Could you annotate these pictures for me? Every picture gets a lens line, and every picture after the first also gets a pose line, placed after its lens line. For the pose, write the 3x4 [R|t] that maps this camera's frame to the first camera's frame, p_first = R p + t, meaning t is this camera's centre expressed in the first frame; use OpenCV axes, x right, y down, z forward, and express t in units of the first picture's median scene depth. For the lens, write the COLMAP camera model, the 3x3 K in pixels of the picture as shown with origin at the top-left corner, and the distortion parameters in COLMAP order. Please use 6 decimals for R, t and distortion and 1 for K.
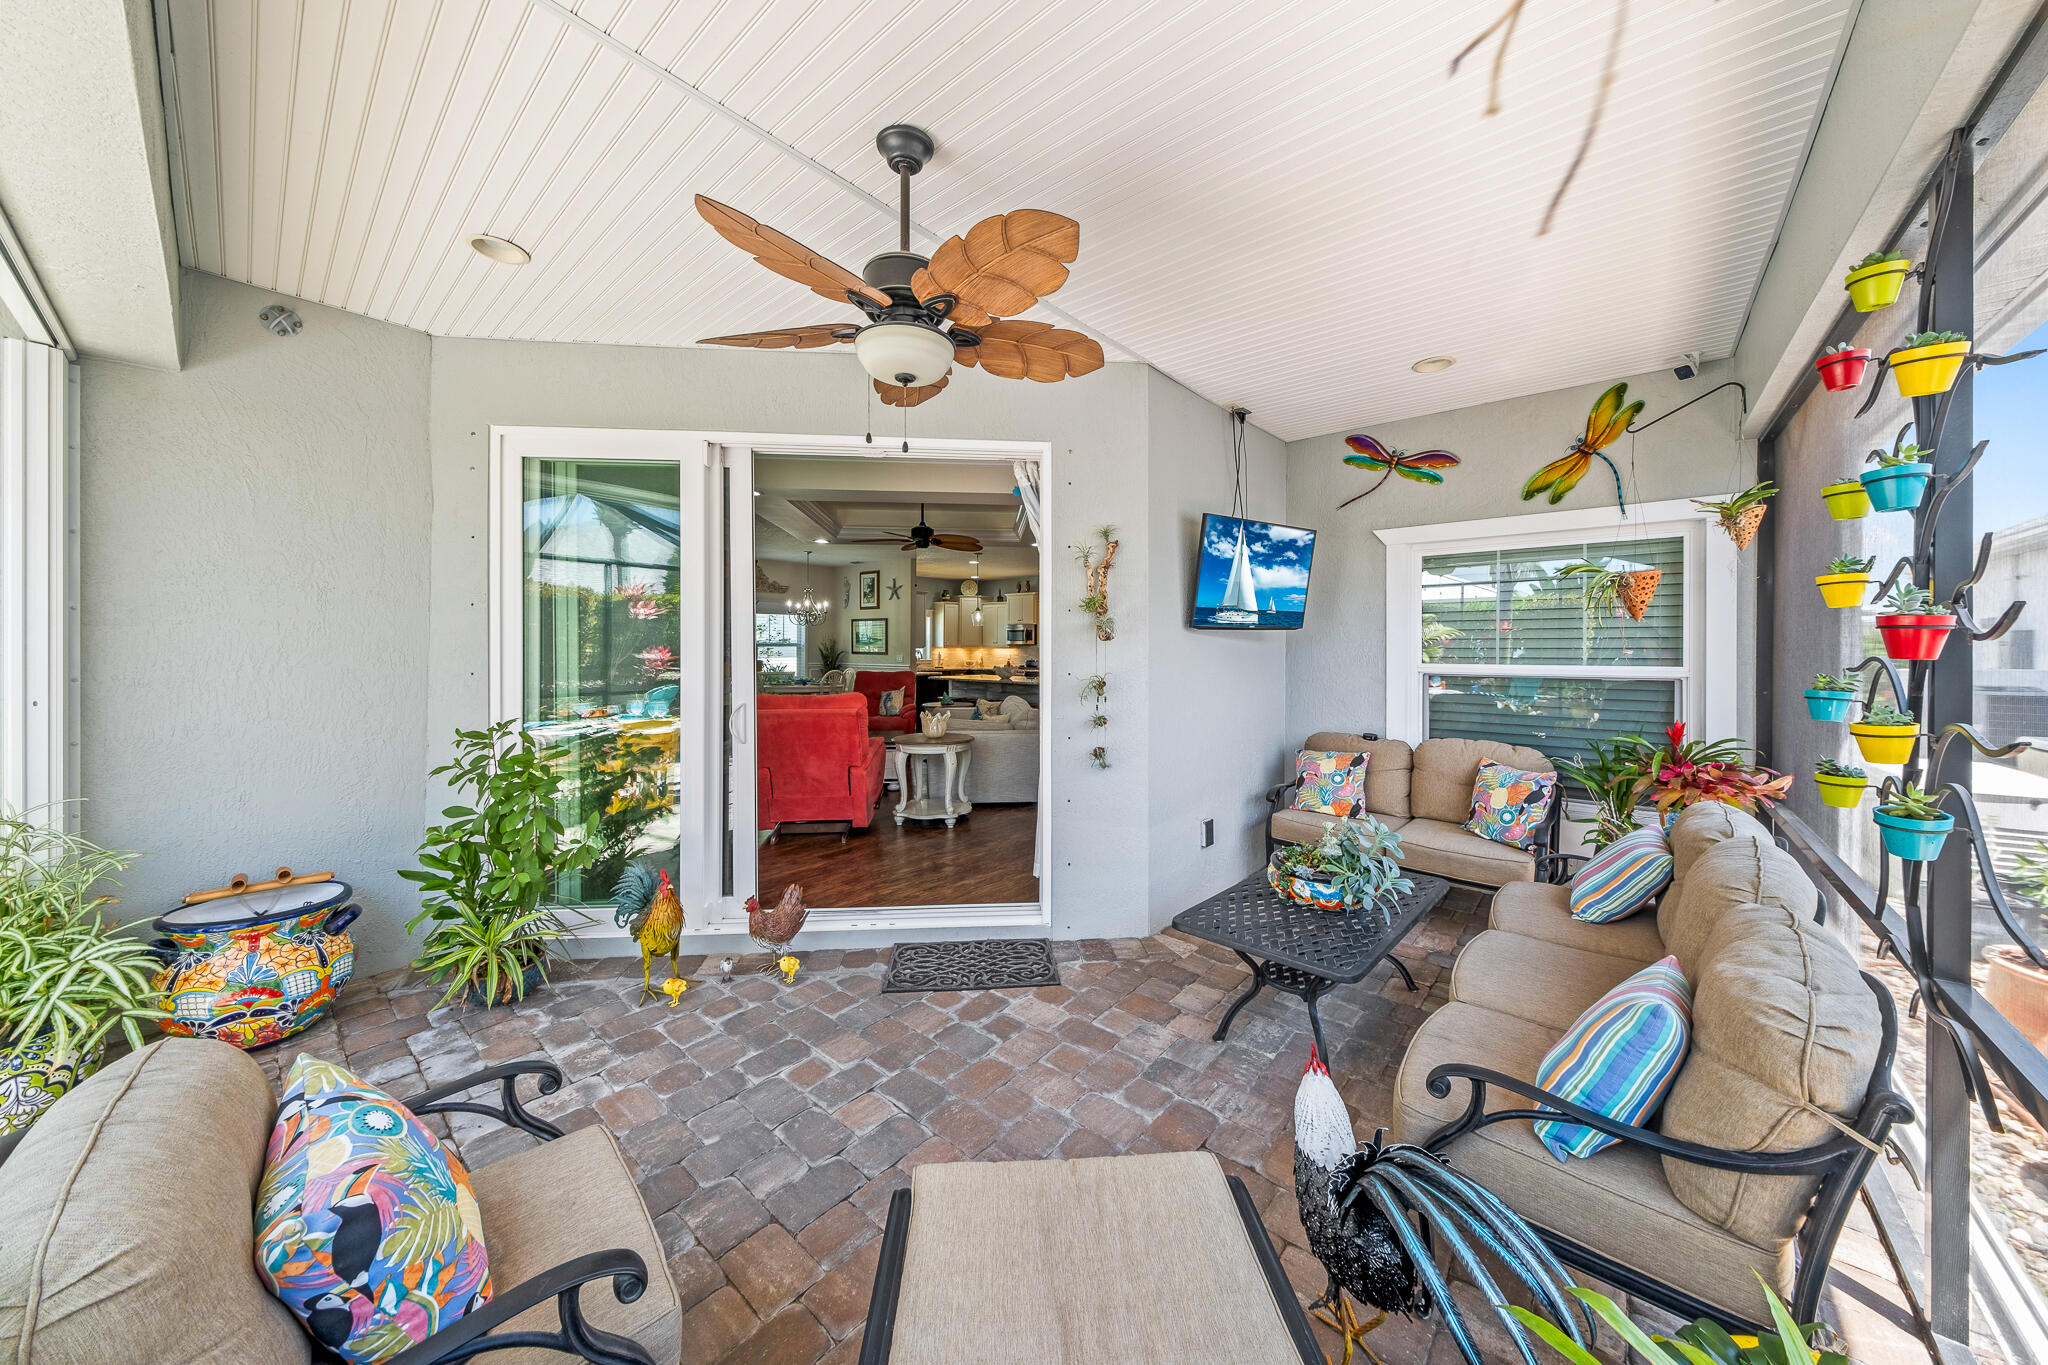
lens RADIAL K [[689.6, 0, 1047.8], [0, 689.6, 654.7], [0, 0, 1]] dist [0.001862, -0.000595]
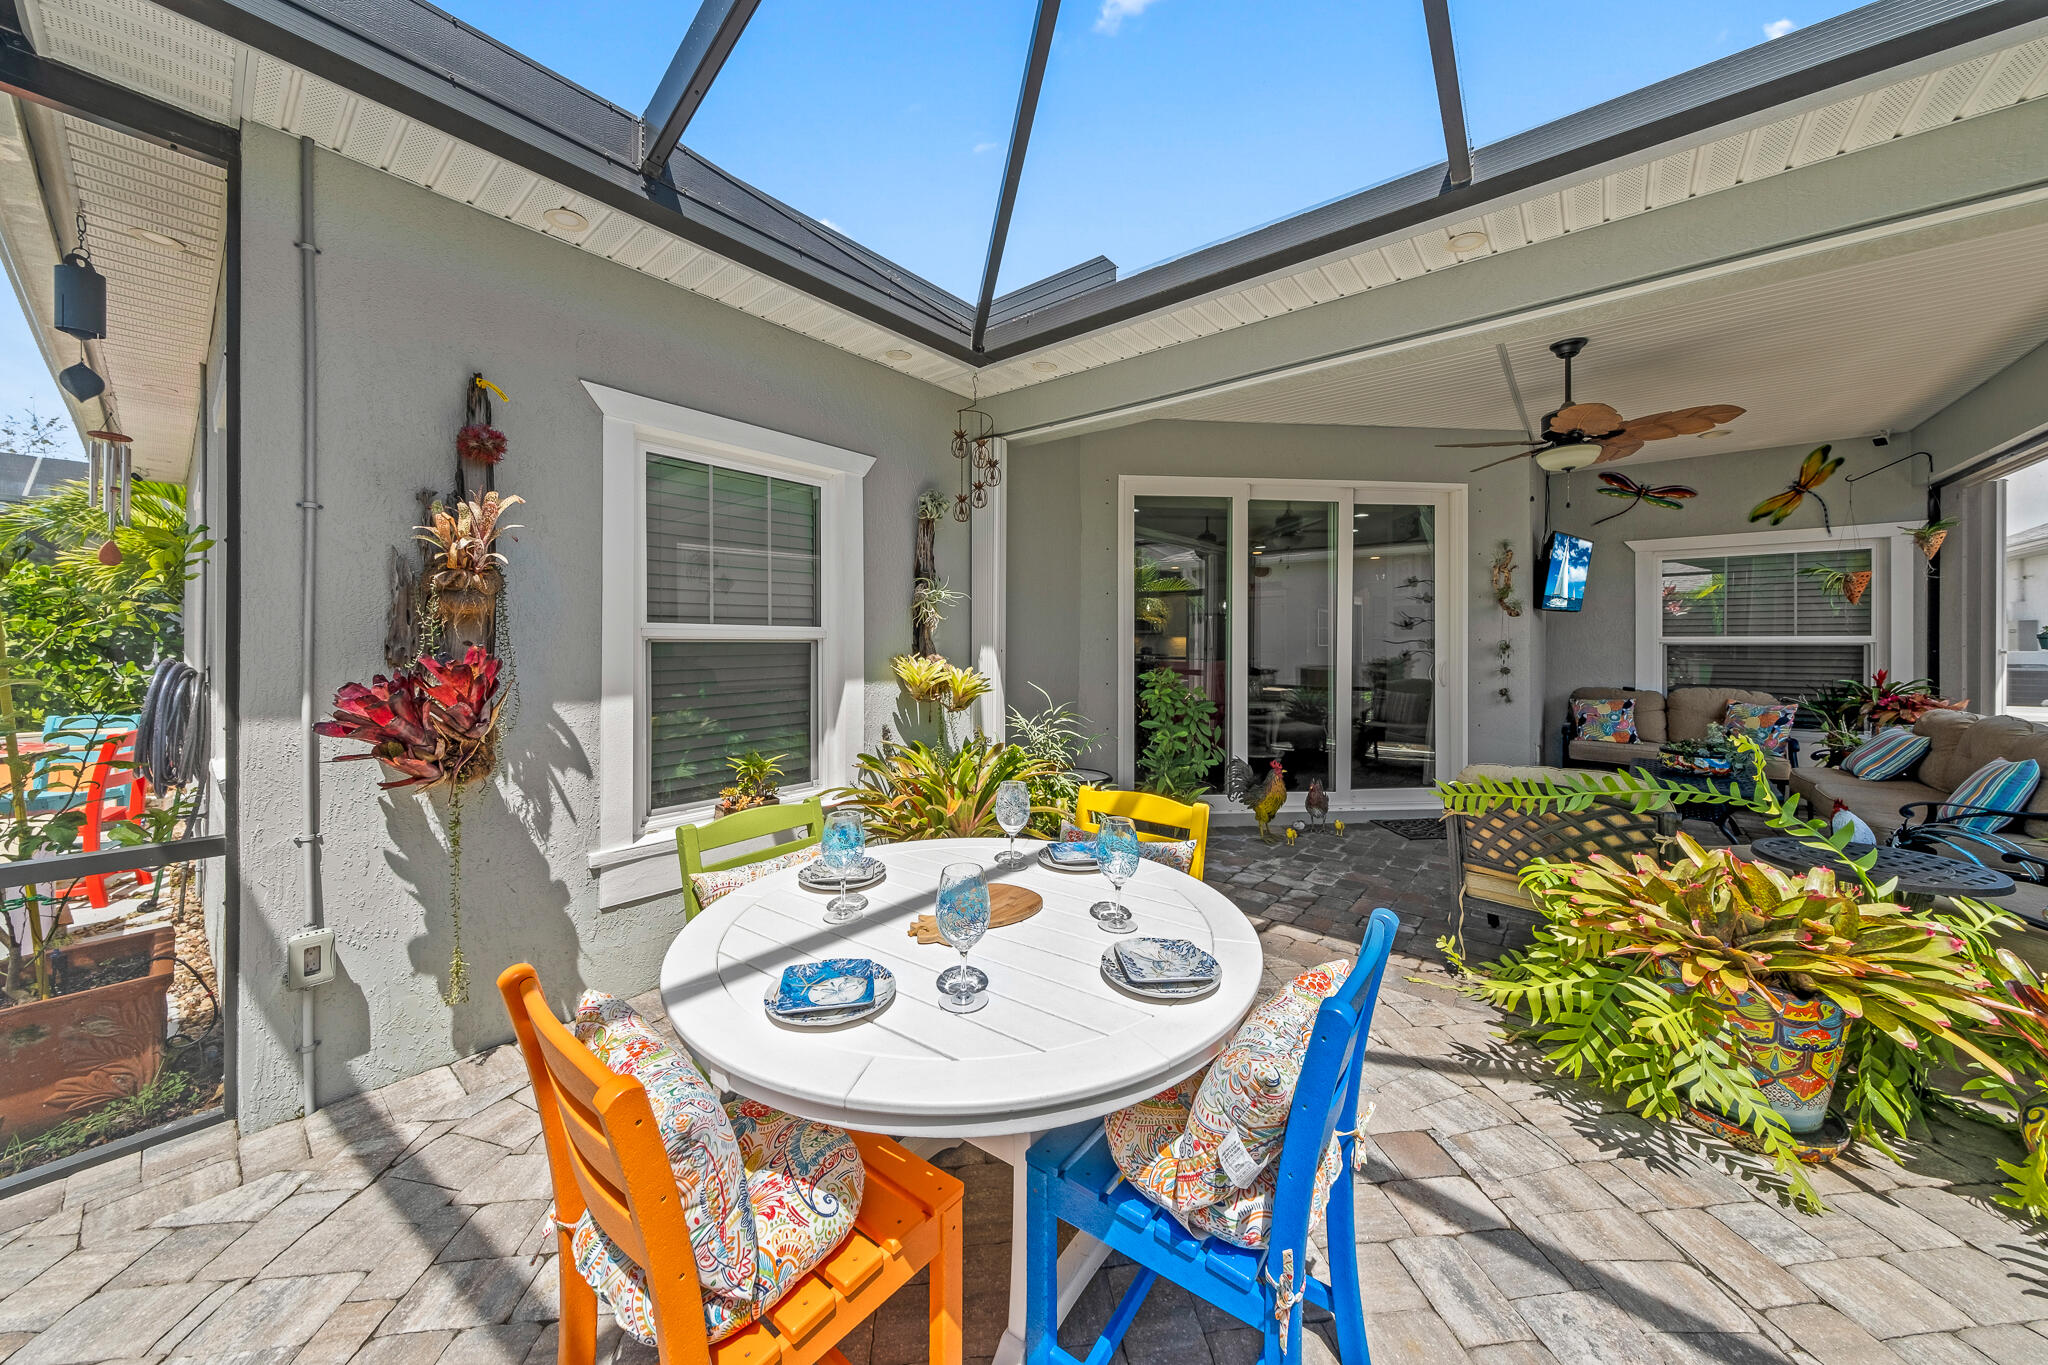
lens RADIAL K [[689.6, 0, 1062.0], [0, 689.6, 647.8], [0, 0, 1]] dist [0.001862, -0.000595]
pose [[0.999476, 0.000977, 0.032345, -0.817142], [-0.000876, 0.999995, -0.003147, 0.046086], [-0.032348, 0.003117, 0.999472, -0.407306]]
